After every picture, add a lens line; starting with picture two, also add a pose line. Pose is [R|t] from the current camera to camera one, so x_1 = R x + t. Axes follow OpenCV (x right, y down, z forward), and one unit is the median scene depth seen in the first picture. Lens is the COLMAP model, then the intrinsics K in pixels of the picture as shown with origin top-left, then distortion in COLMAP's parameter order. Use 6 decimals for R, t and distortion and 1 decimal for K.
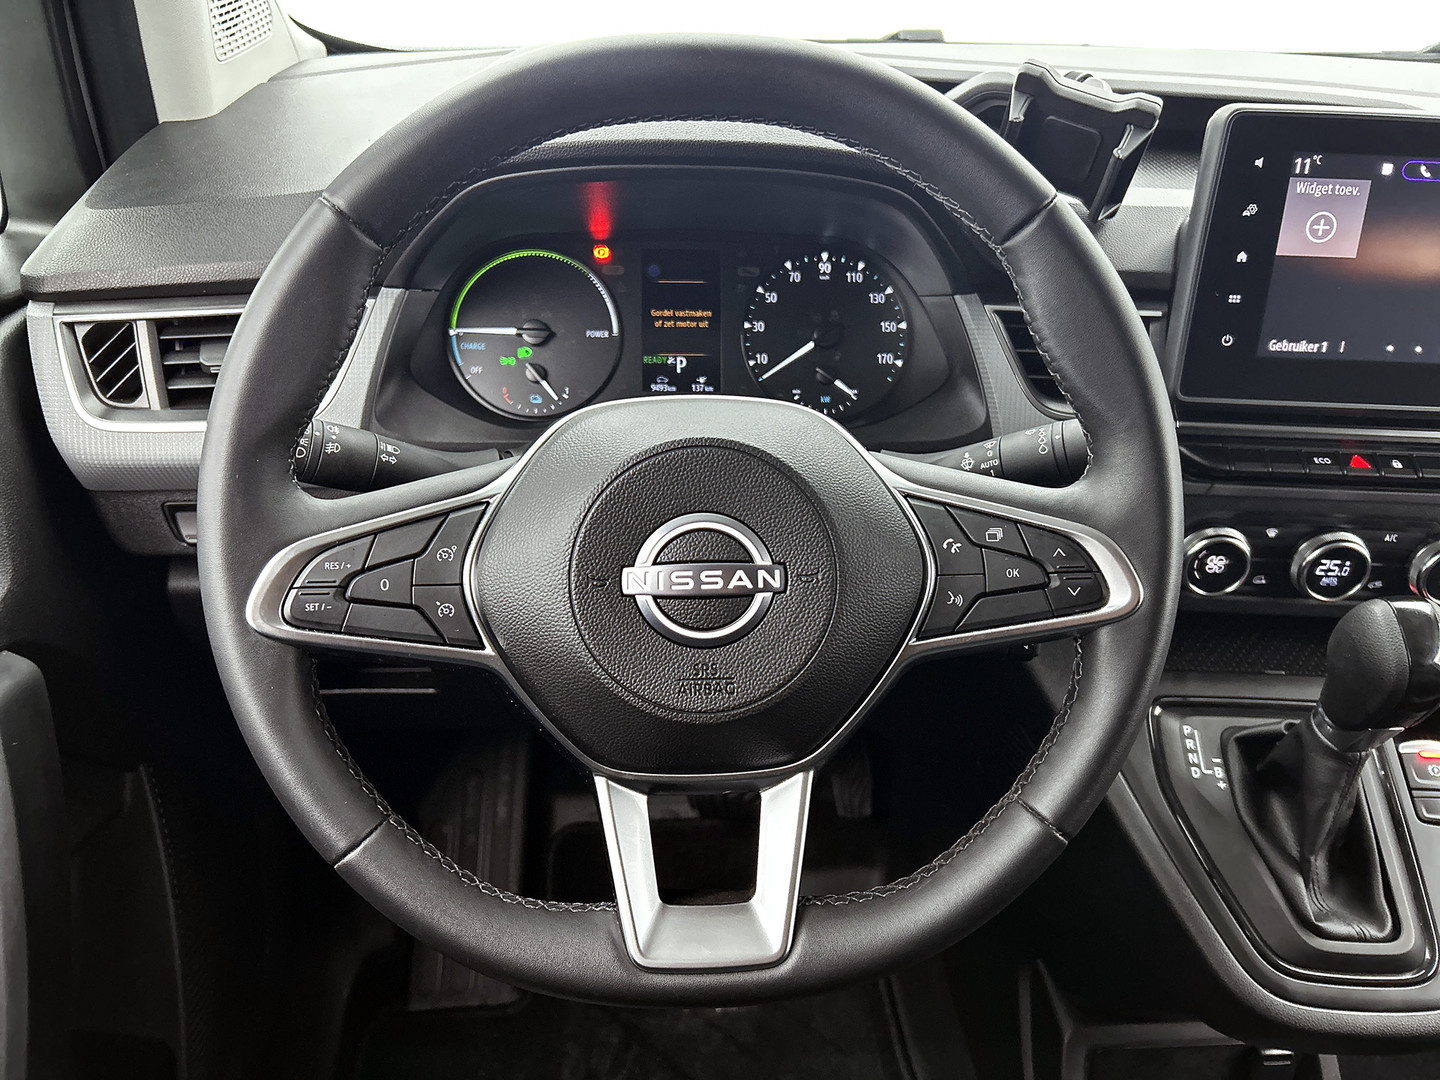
lens RADIAL K [[1139.1, 0, 720.0], [0, 1139.1, 540.0], [0, 0, 1]] dist [0.003244, 0.003421]
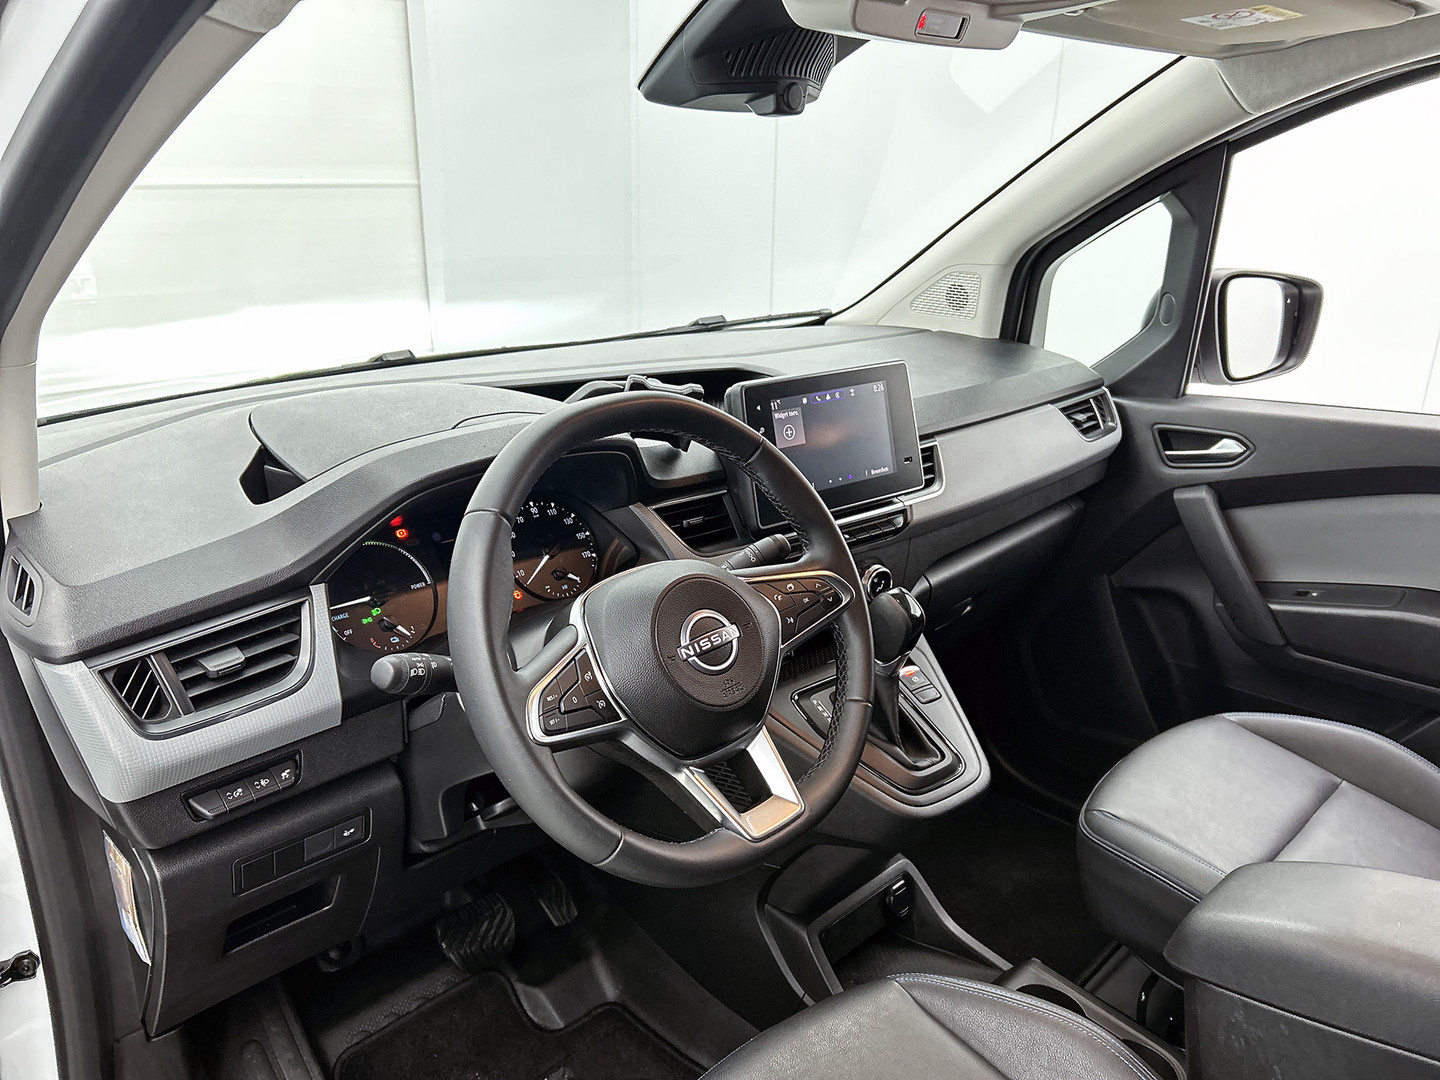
lens RADIAL K [[1081.9, 0, 720.0], [0, 1081.9, 540.0], [0, 0, 1]] dist [0.211118, 0.000042]
pose [[0.771201, -0.236055, 0.591208, -0.748260], [0.347895, 0.934039, -0.080874, 0.015858], [-0.533121, 0.268048, 0.802454, -0.423184]]
